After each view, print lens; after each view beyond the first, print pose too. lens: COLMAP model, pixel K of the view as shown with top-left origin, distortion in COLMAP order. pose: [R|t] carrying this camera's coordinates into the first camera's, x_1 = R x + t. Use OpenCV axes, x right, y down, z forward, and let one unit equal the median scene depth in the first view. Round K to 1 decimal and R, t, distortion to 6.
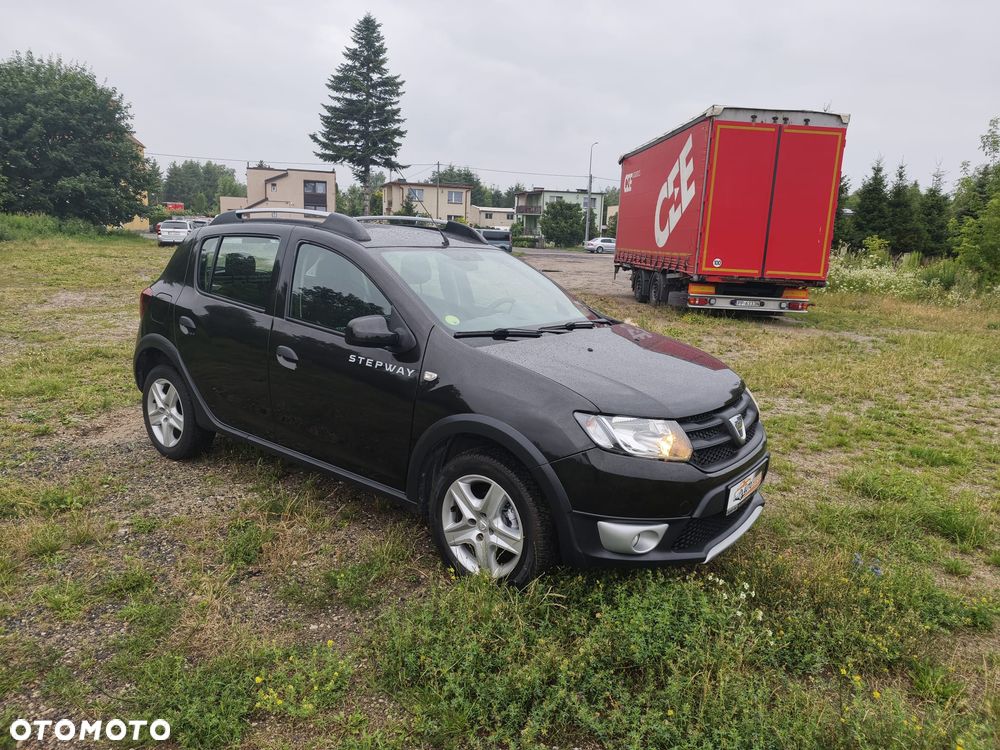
lens RADIAL K [[691.6, 0, 505.8], [0, 691.6, 374.8], [0, 0, 1]] dist [0.027301, -0.035615]
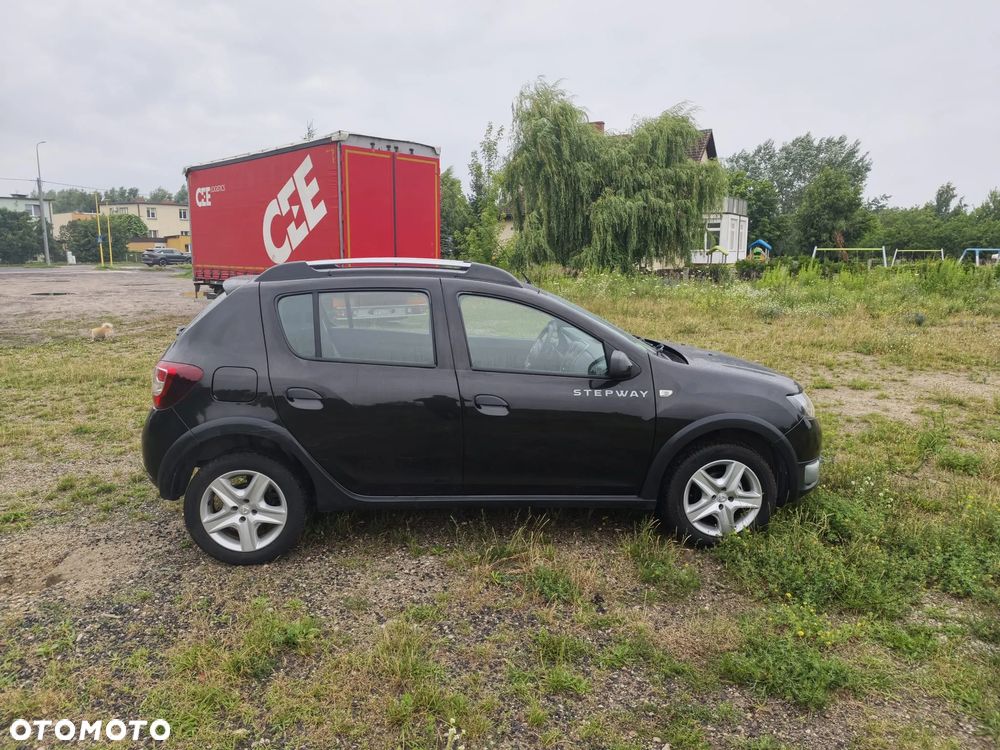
lens RADIAL K [[691.6, 0, 499.8], [0, 691.6, 369.5], [0, 0, 1]] dist [0.027301, -0.035615]
pose [[0.741024, -0.149246, 0.654682, -0.250195], [0.159442, 0.986210, 0.044353, -0.031495], [-0.652274, 0.071518, 0.754602, 0.055768]]
